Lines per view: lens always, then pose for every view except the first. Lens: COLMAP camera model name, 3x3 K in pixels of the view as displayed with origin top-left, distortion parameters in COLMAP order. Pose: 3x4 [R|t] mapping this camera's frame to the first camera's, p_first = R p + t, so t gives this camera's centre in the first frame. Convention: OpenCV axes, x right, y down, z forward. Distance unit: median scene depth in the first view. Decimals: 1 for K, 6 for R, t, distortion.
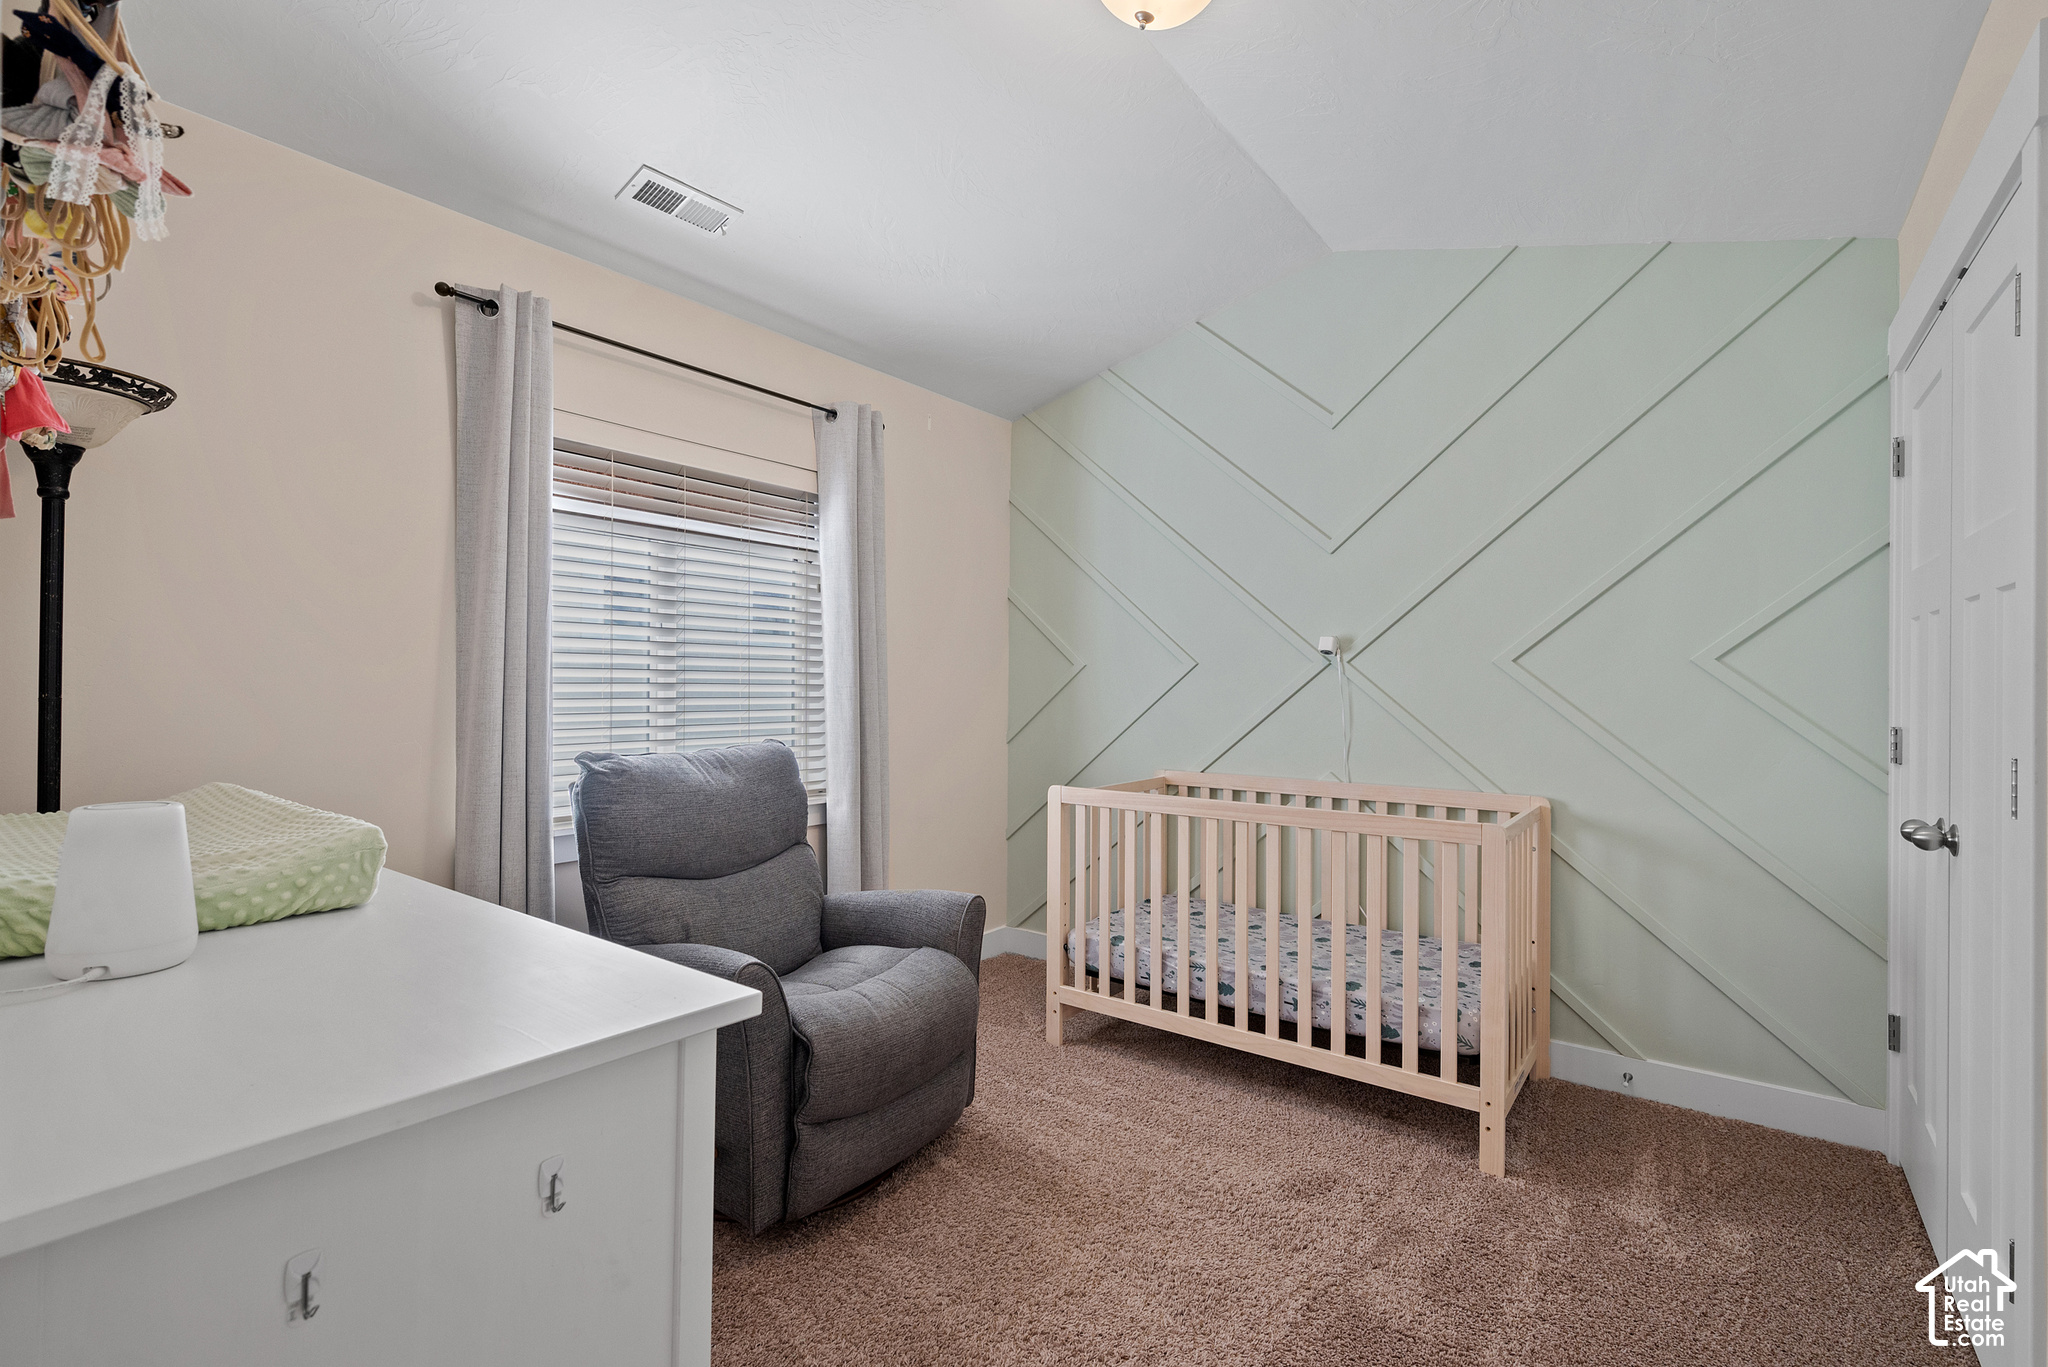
lens RADIAL K [[913.5, 0, 1034.6], [0, 913.5, 690.6], [0, 0, 1]] dist [0.002892, -0.000029]
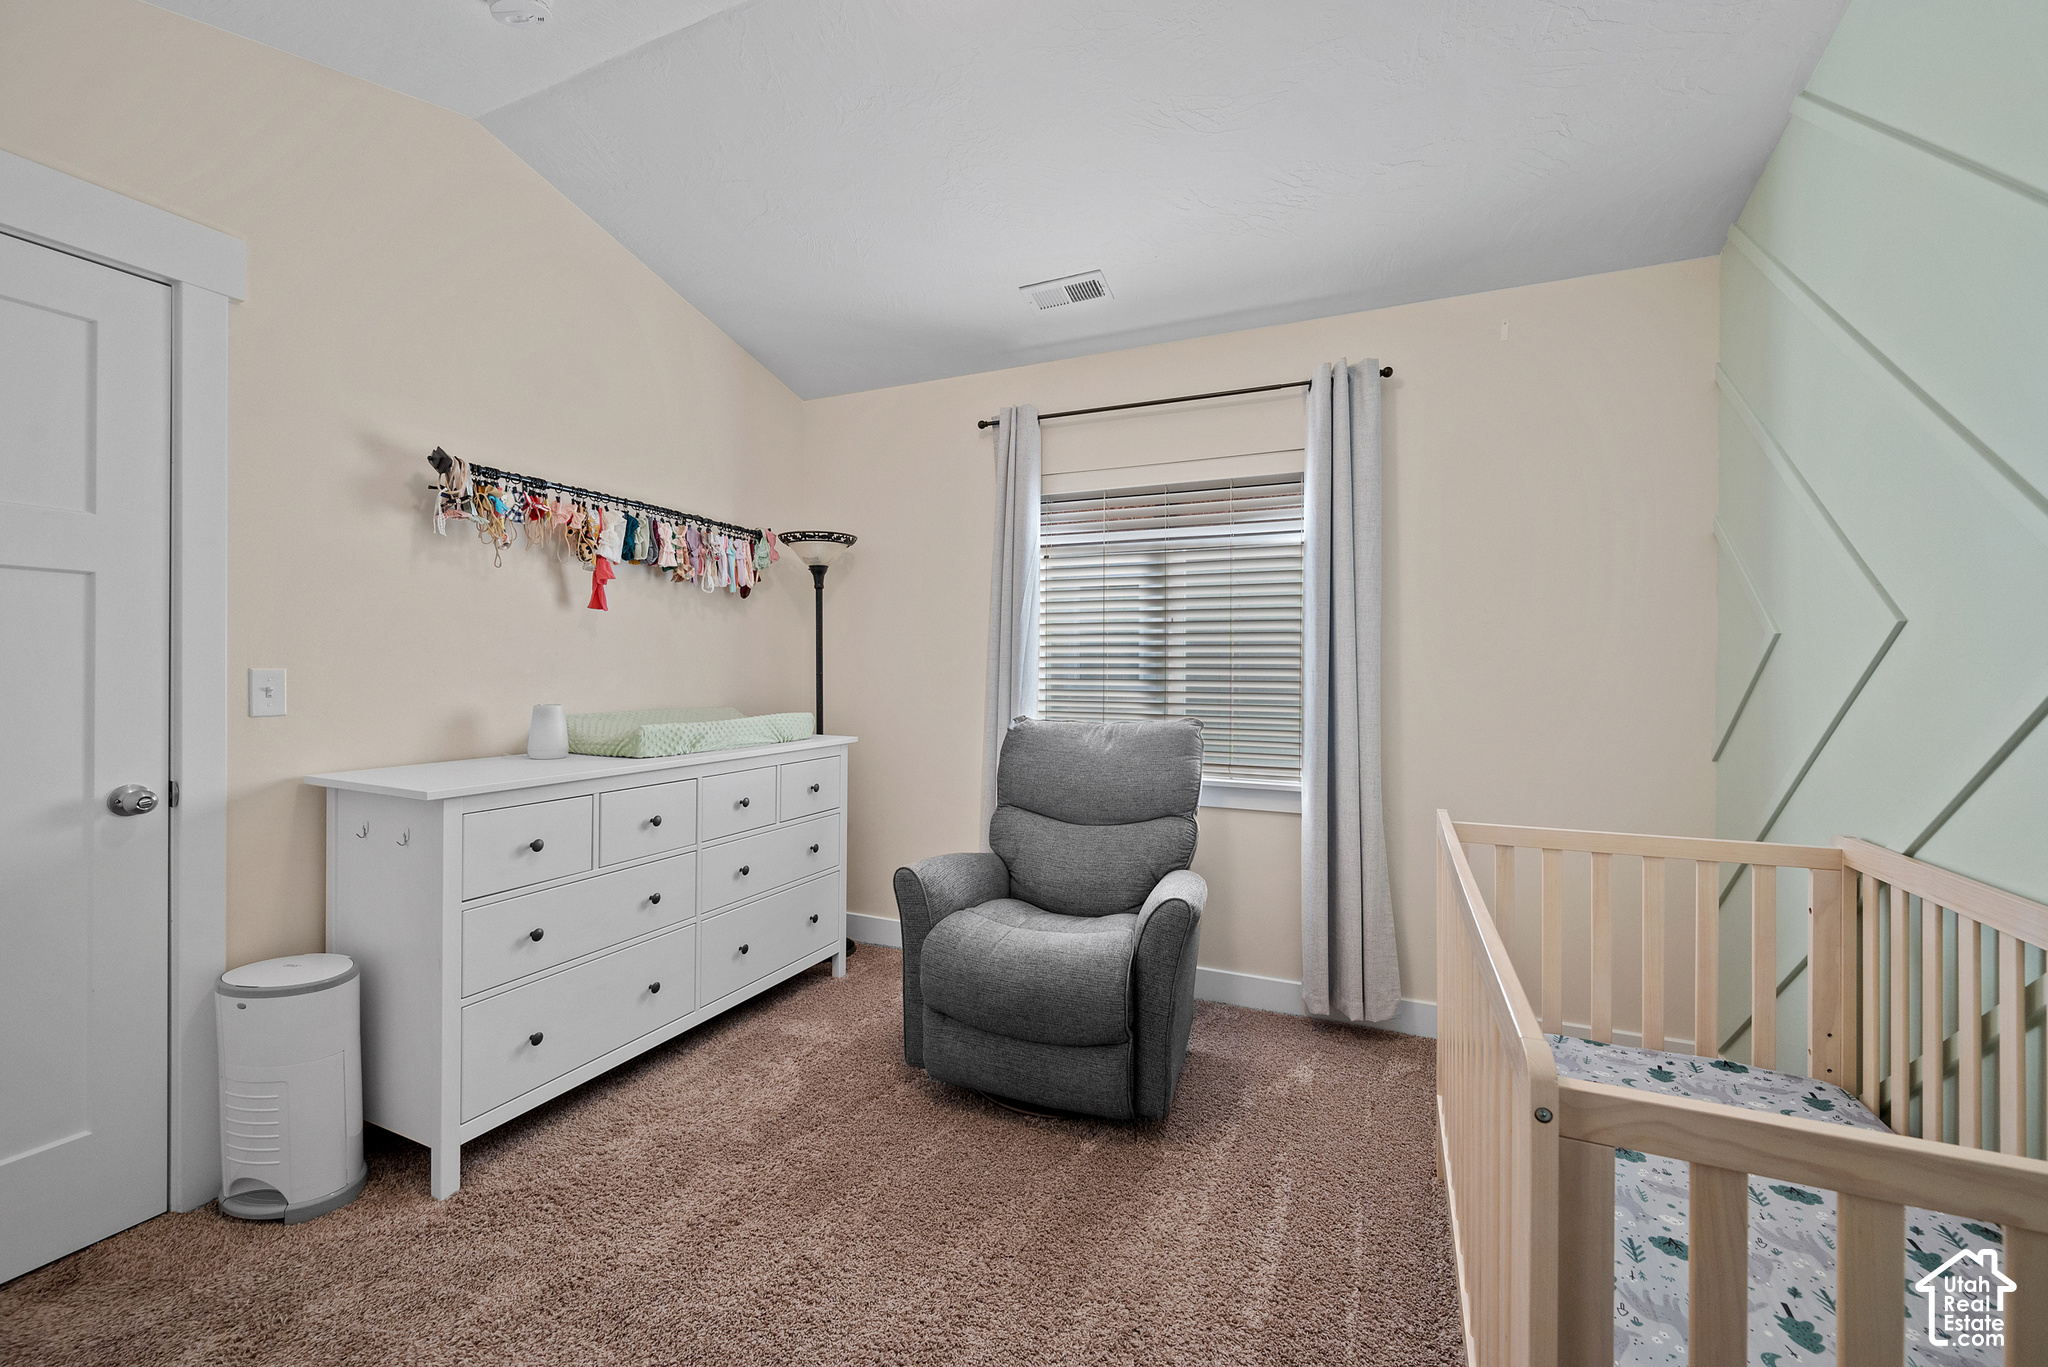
lens RADIAL K [[783.1, 0, 1021.2], [0, 783.1, 689.1], [0, 0, 1]] dist [-0.001715, -0.000221]
pose [[0.247028, 0.014324, -0.968902, 0.664470], [-0.011434, 0.999864, 0.011867, 0.010687], [0.968941, 0.008147, 0.247159, 0.674023]]
